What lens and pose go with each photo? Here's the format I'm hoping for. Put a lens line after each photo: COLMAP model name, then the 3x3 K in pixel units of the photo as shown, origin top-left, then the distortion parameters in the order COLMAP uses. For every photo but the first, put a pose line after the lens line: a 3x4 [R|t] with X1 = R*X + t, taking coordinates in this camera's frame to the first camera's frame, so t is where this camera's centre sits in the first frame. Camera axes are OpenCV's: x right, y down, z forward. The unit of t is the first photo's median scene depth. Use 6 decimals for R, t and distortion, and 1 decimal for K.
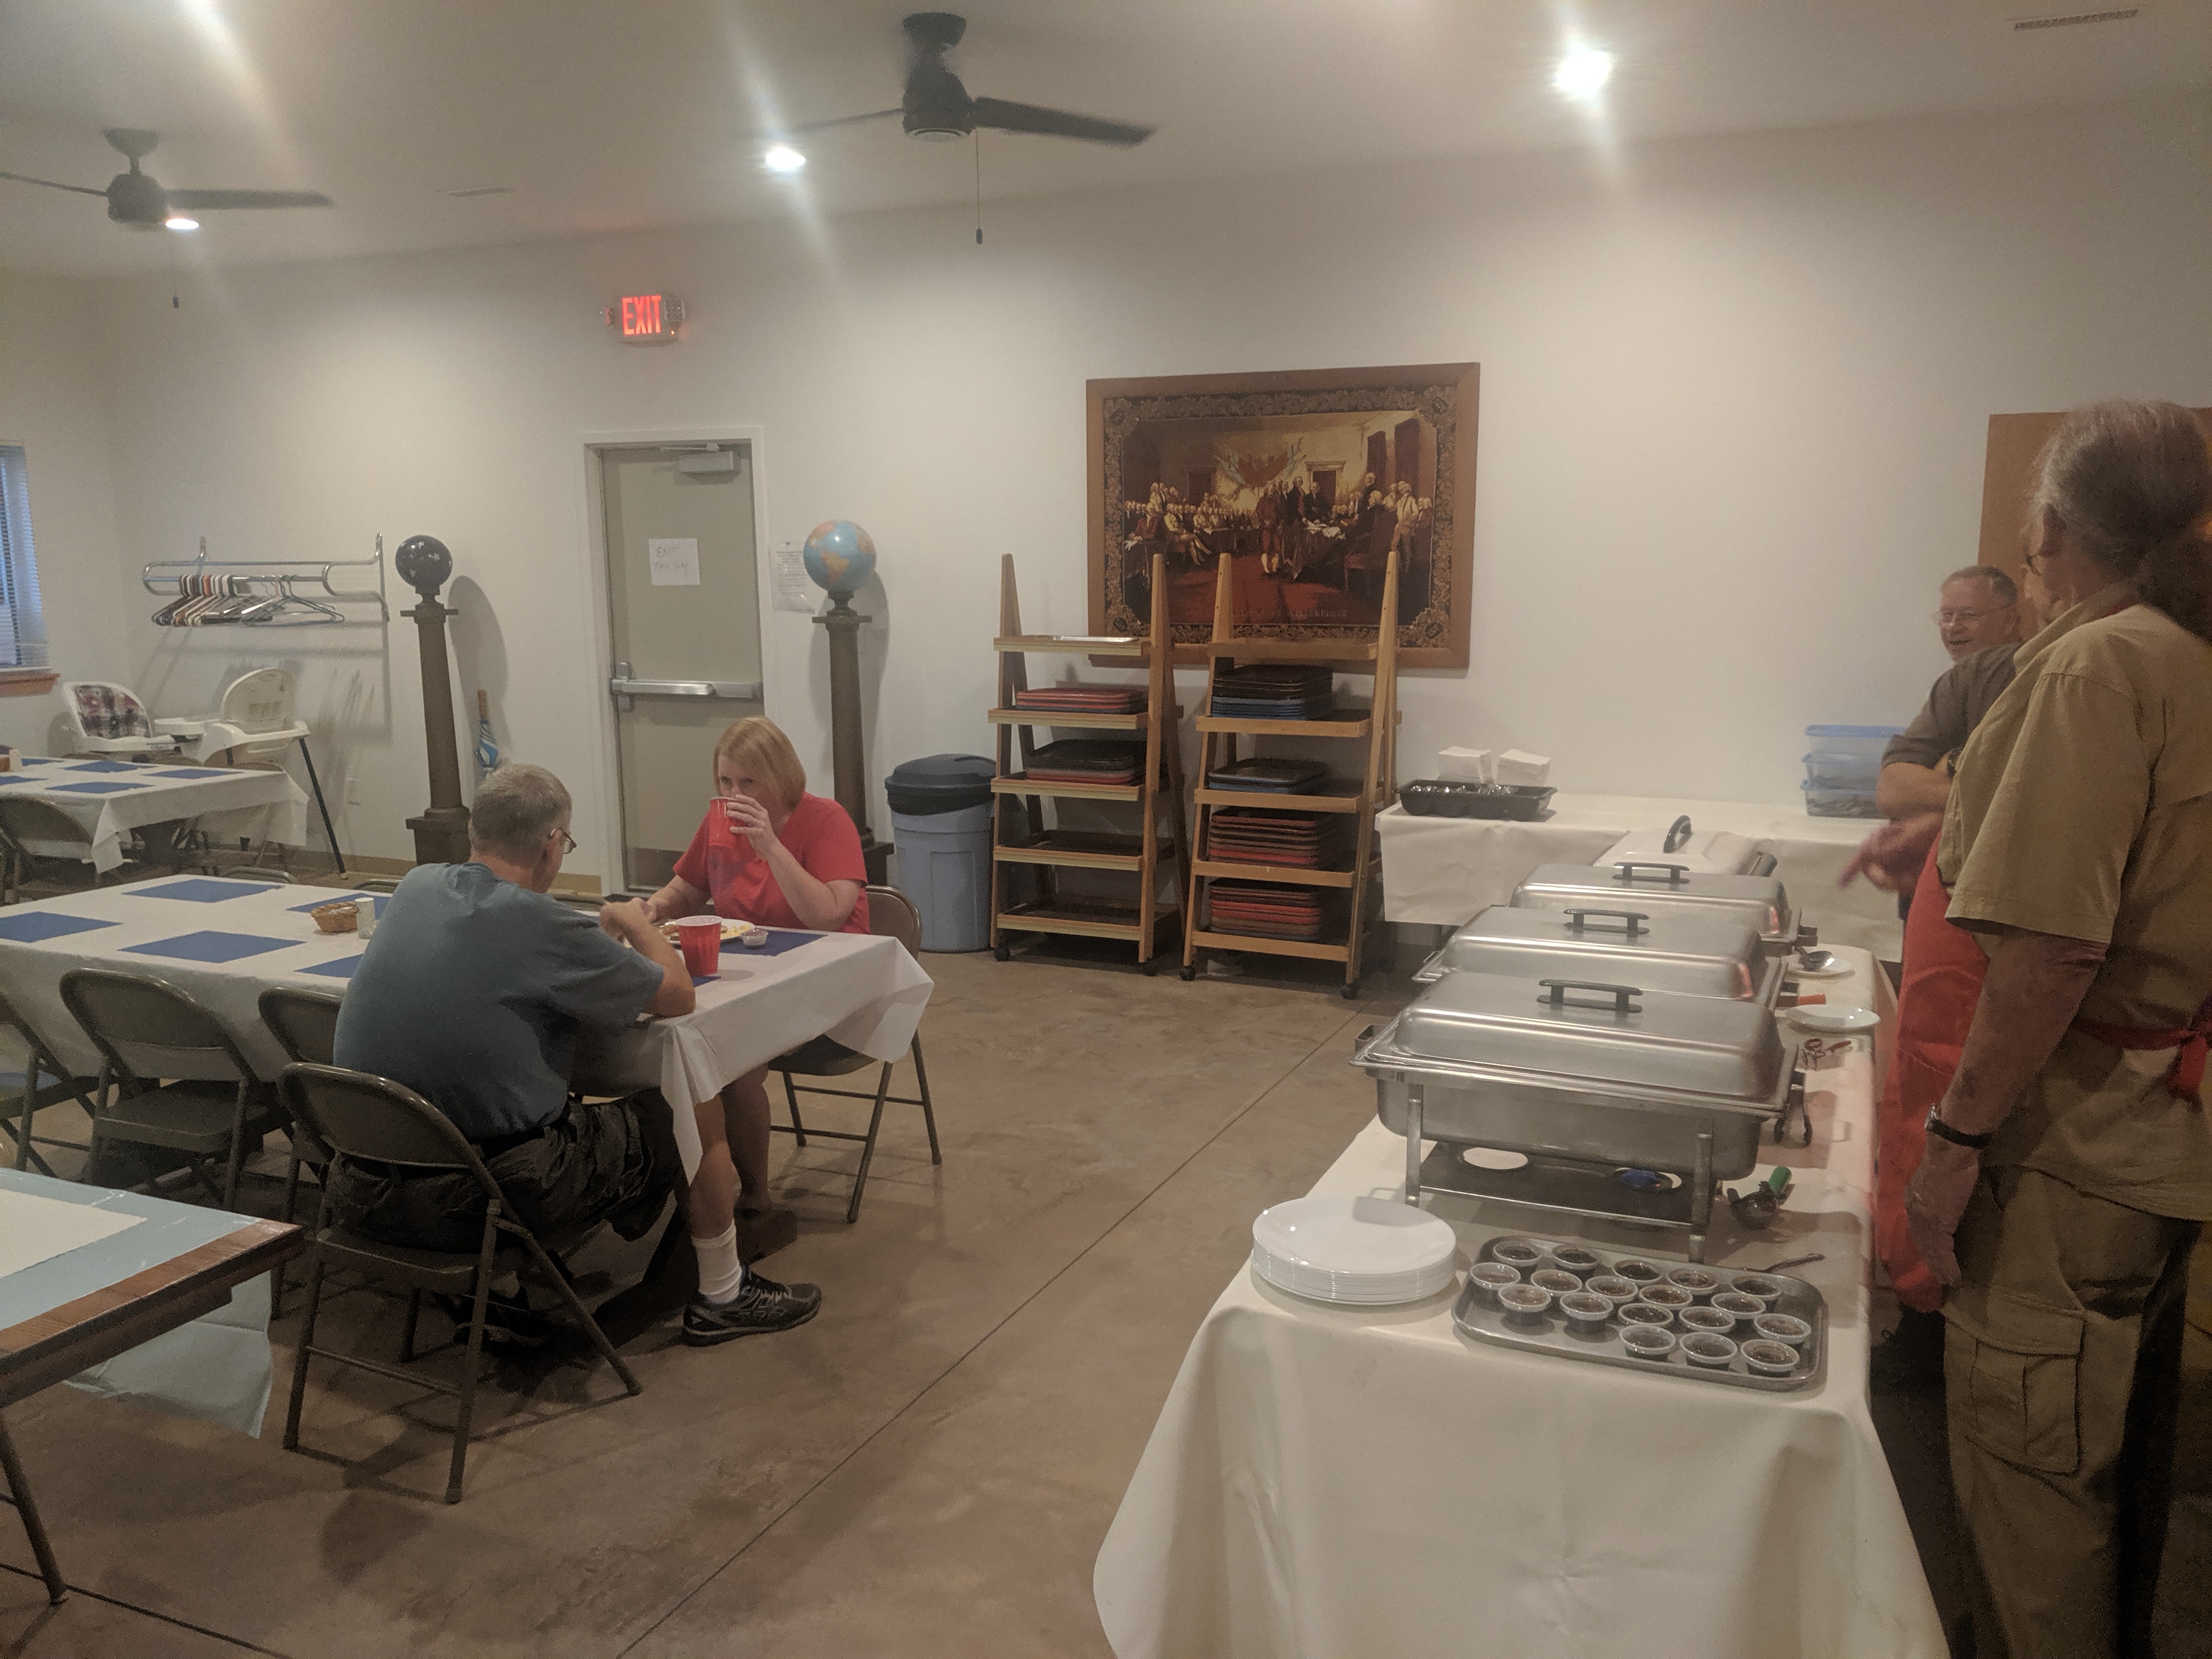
lens RADIAL K [[1753.6, 0, 1114.8], [0, 1753.6, 837.3], [0, 0, 1]] dist [-0.011644, -0.002587]
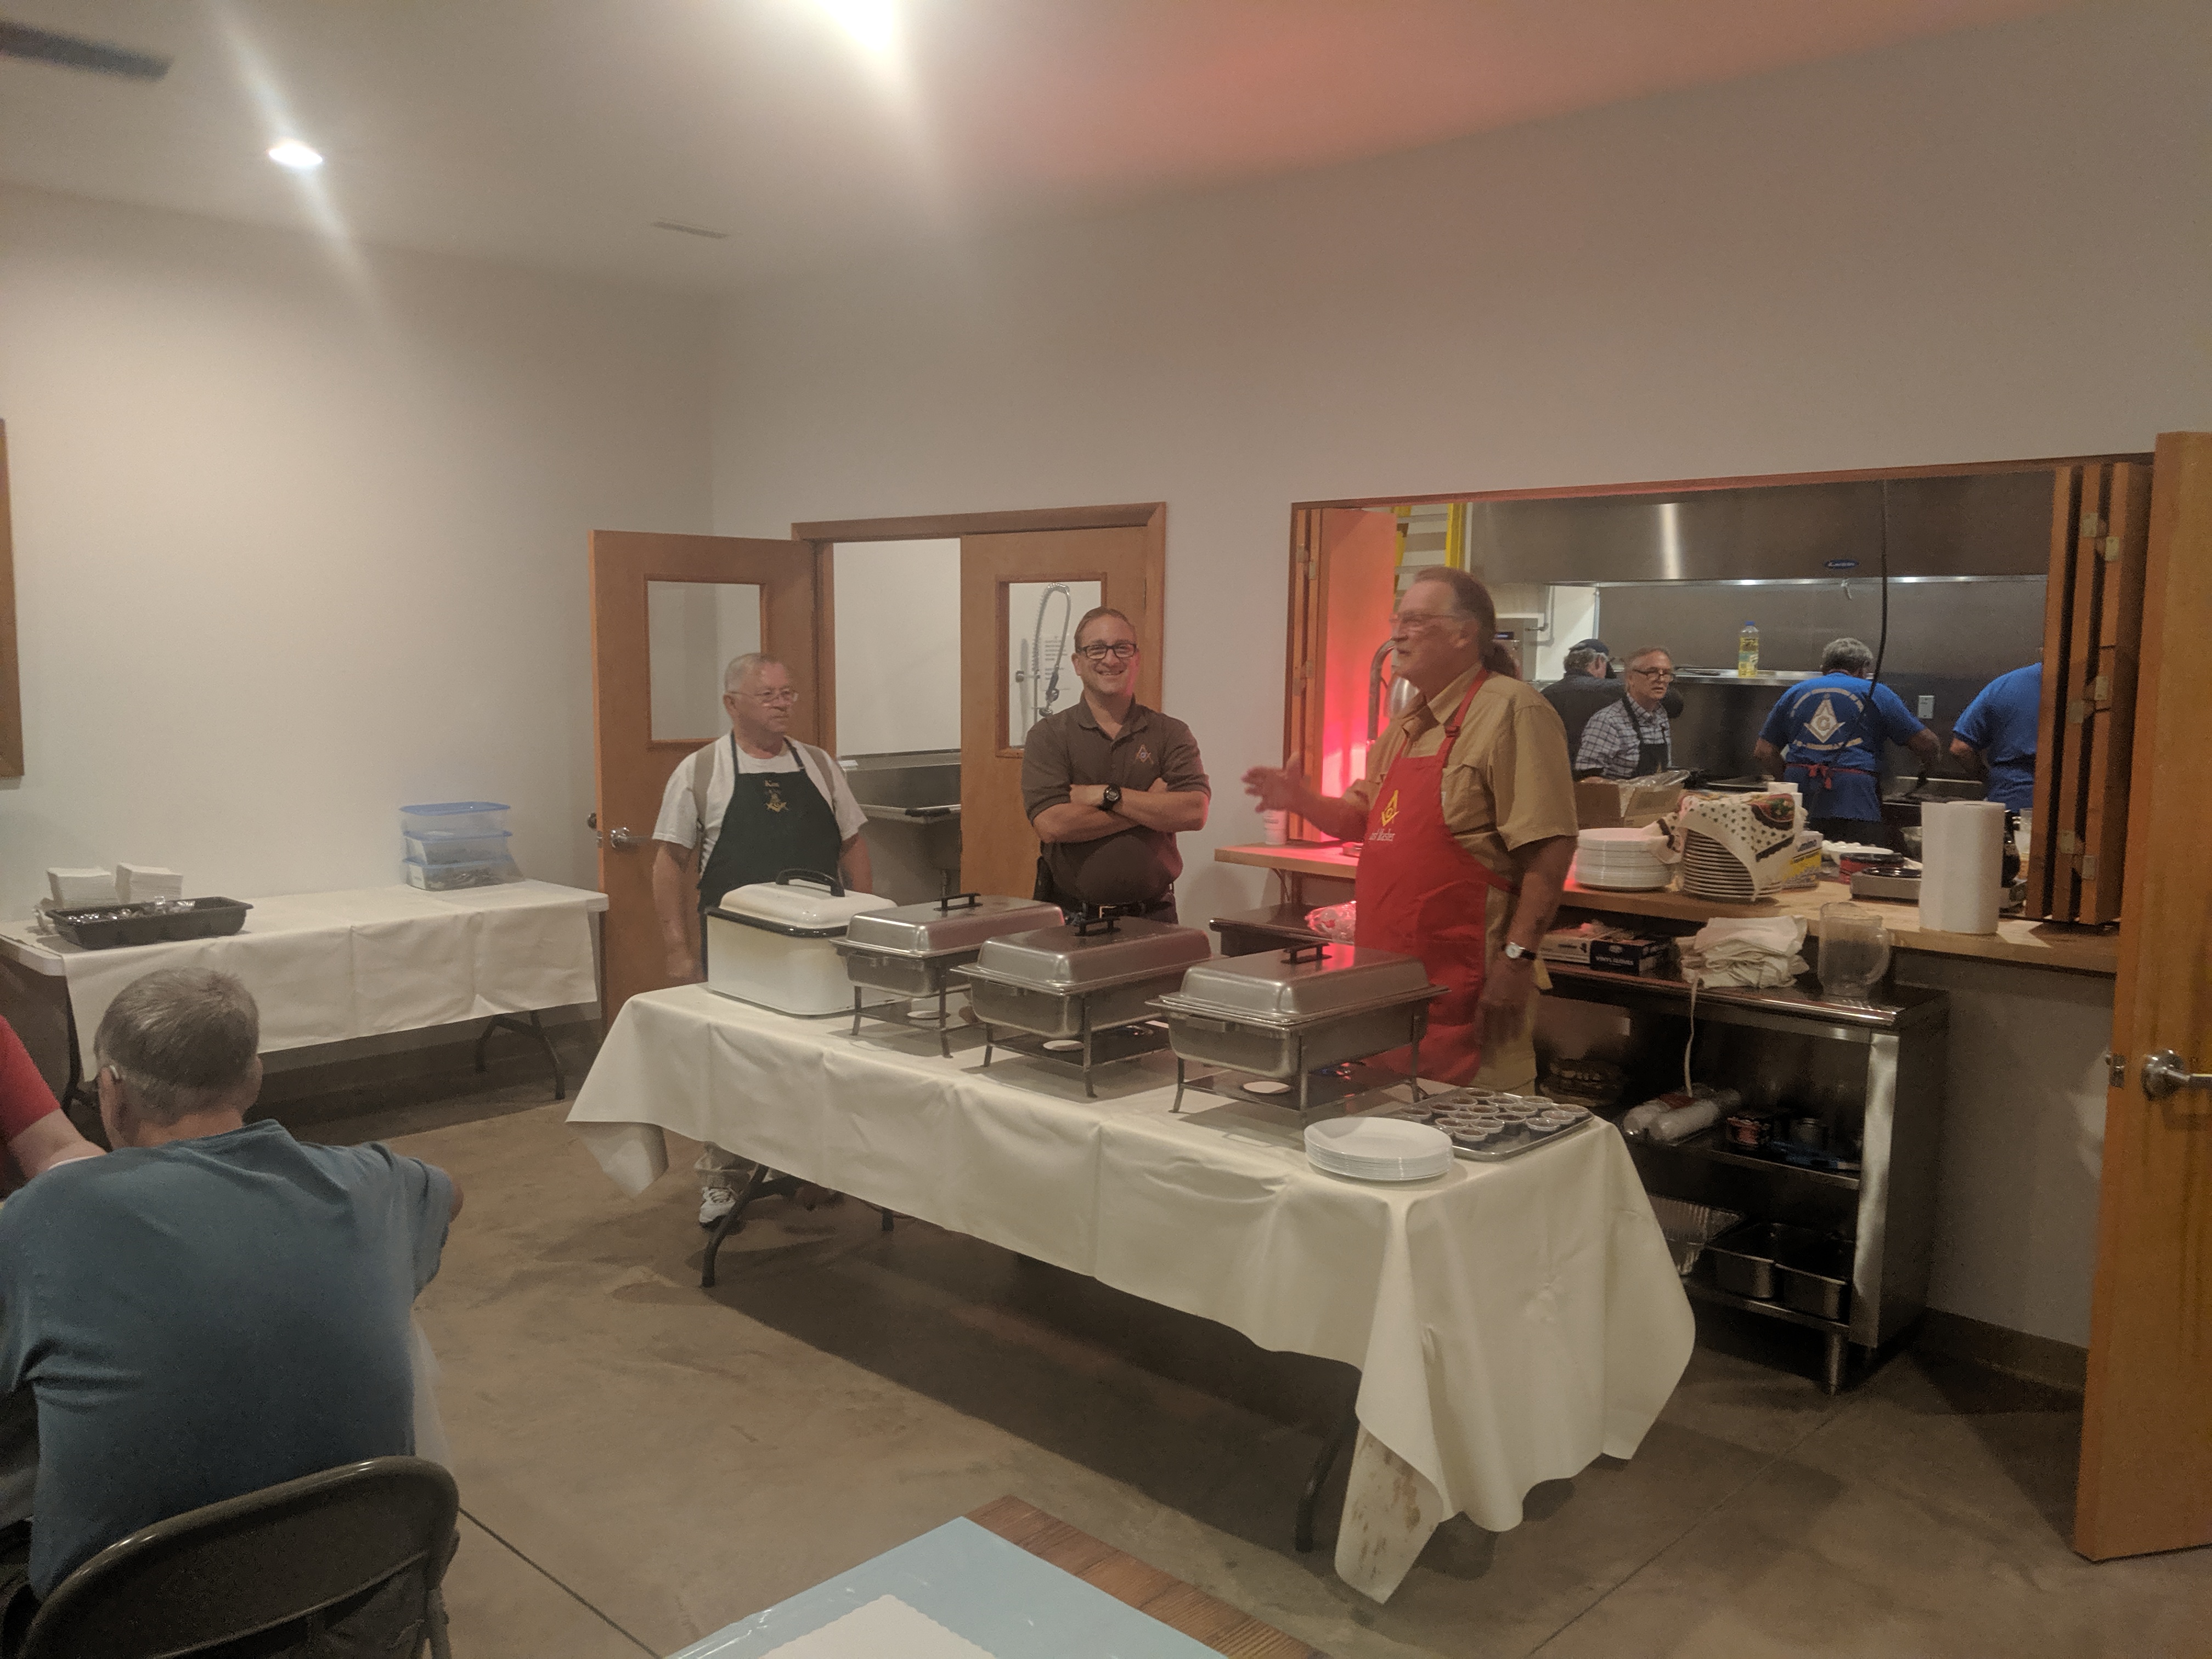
lens RADIAL K [[1753.6, 0, 1109.3], [0, 1753.6, 819.9], [0, 0, 1]] dist [-0.011644, -0.002587]
pose [[0.360544, -0.091562, 0.928237, -0.800767], [0.139274, 0.989298, 0.043488, -0.080811], [-0.922286, 0.113600, 0.369438, 0.418904]]
